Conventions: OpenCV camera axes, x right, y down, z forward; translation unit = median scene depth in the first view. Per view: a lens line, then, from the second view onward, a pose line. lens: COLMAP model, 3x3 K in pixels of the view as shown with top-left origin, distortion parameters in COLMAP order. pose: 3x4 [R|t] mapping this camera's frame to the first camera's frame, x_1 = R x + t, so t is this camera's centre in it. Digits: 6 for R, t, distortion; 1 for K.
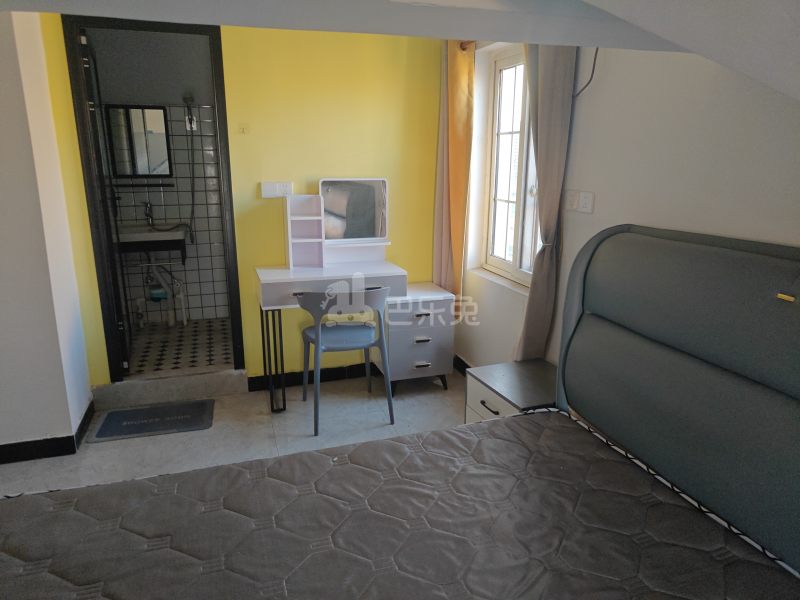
lens RADIAL K [[555.1, 0, 400.0], [0, 555.1, 300.0], [0, 0, 1]] dist [0.007515, 0.000896]
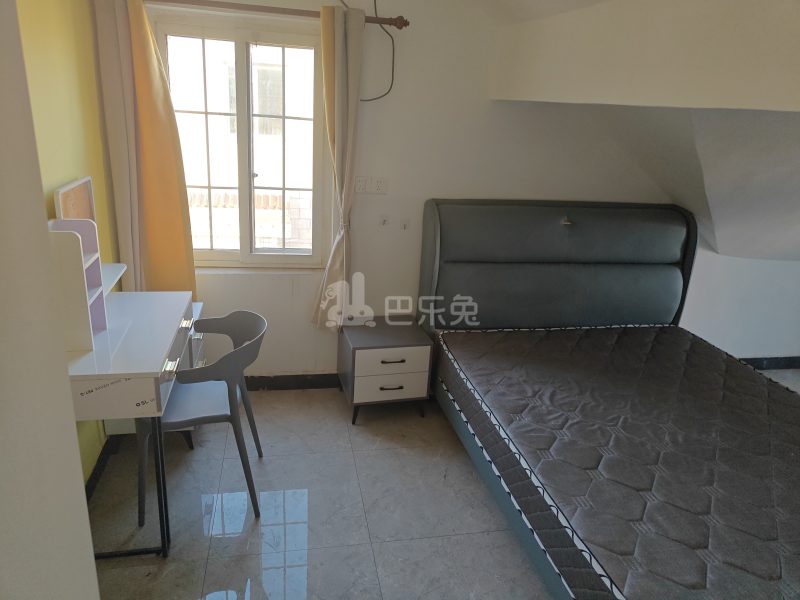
lens RADIAL K [[555.1, 0, 400.0], [0, 555.1, 300.0], [0, 0, 1]] dist [0.007515, 0.000896]
pose [[0.104071, -0.324935, 0.939993, -0.528542], [0.178954, 0.935818, 0.303679, -0.170102], [-0.978338, 0.136611, 0.155540, 0.433700]]
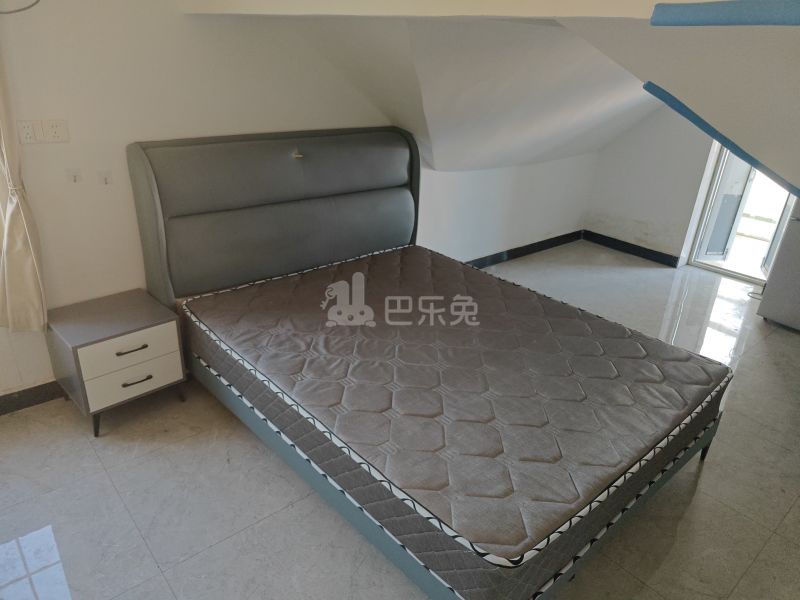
lens RADIAL K [[545.4, 0, 400.0], [0, 545.4, 300.0], [0, 0, 1]] dist [-0.000593, -0.006836]
pose [[-0.408254, -0.396796, 0.822120, -0.451904], [0.166690, 0.853045, 0.494498, -0.161636], [-0.897521, 0.338920, -0.282117, 0.454403]]
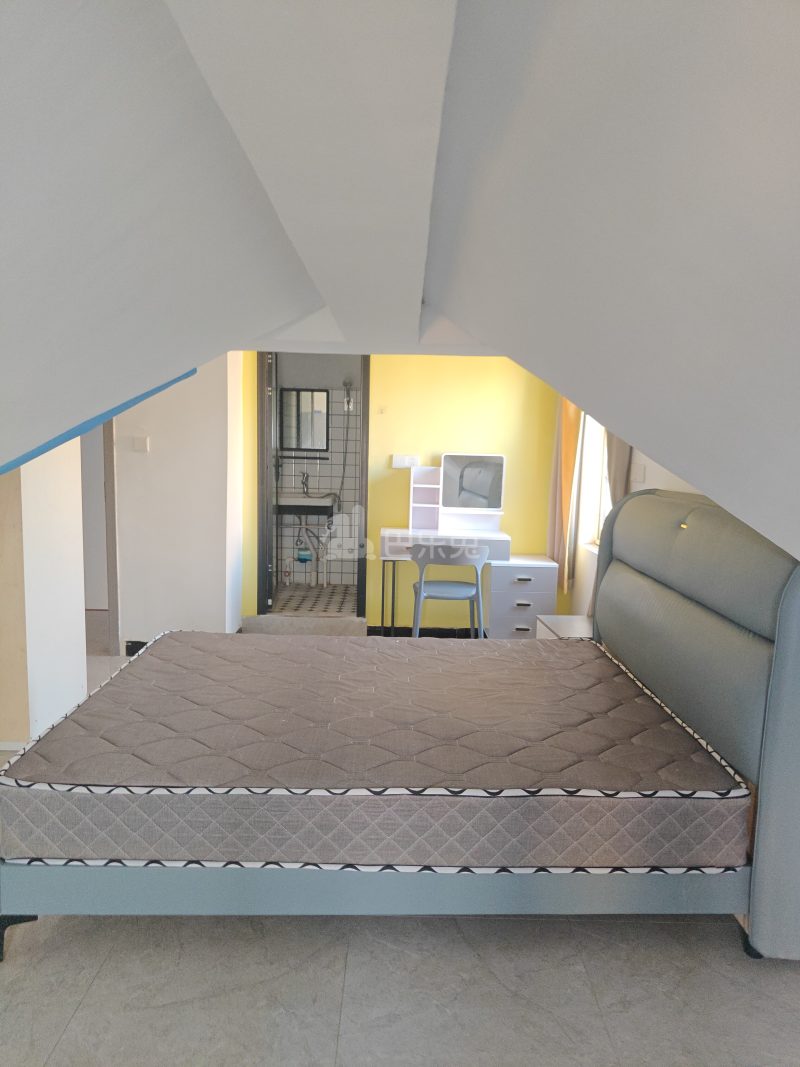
lens RADIAL K [[714.5, 0, 400.0], [0, 714.5, 533.5], [0, 0, 1]] dist [0.154487, 0.000124]
pose [[0.952907, 0.061820, -0.296894, 0.171299], [-0.099500, 0.988541, -0.113517, 0.094105], [0.286474, 0.137712, 0.948139, -0.310760]]
